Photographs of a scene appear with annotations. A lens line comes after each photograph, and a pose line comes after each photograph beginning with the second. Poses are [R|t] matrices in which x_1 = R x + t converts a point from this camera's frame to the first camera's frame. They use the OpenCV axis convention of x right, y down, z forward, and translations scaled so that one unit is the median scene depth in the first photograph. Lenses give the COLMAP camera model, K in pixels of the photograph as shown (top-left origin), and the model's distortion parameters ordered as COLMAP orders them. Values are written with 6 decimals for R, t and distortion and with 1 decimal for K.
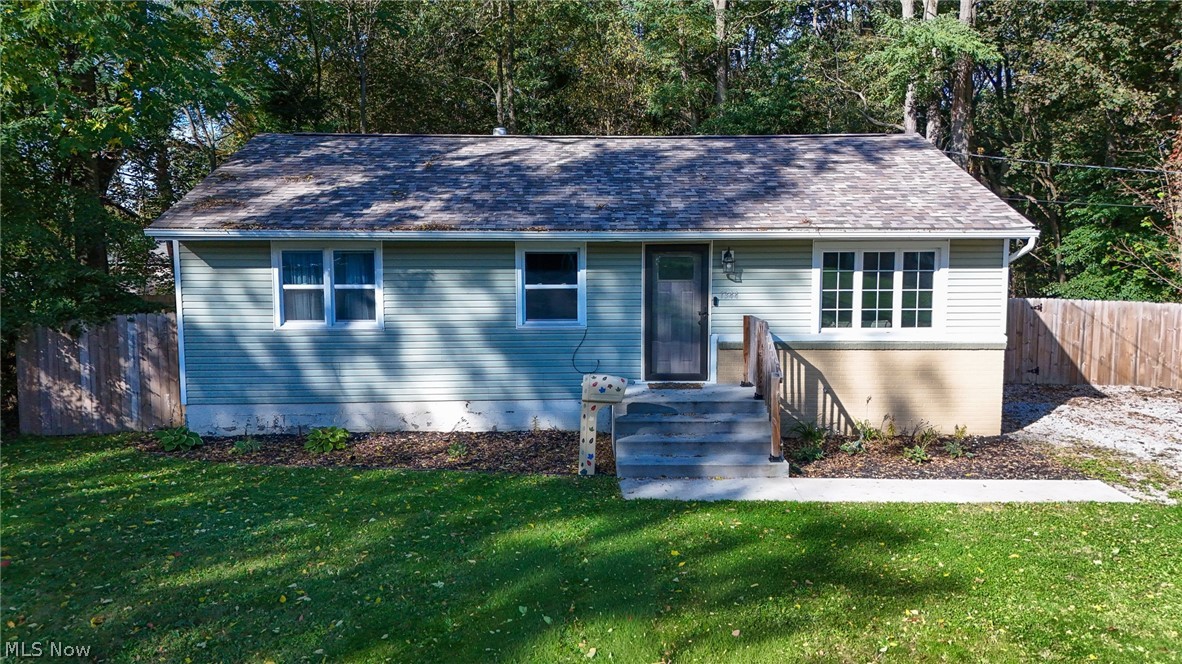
lens RADIAL K [[884.1, 0, 591.0], [0, 884.1, 332.0], [0, 0, 1]] dist [0.030463, -0.004643]
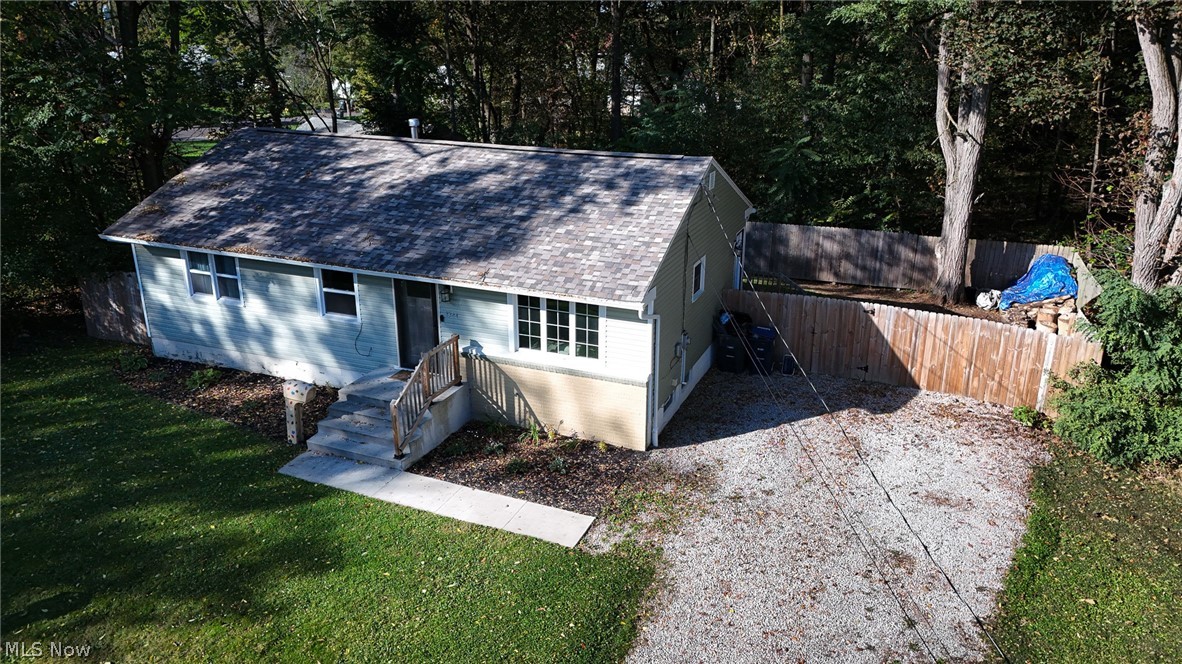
lens RADIAL K [[884.1, 0, 591.0], [0, 884.1, 332.0], [0, 0, 1]] dist [0.030463, -0.004643]
pose [[0.915440, 0.141683, -0.376691, 0.811182], [-0.044570, 0.965916, 0.254989, -0.346612], [0.399980, -0.216638, 0.890553, -0.082625]]
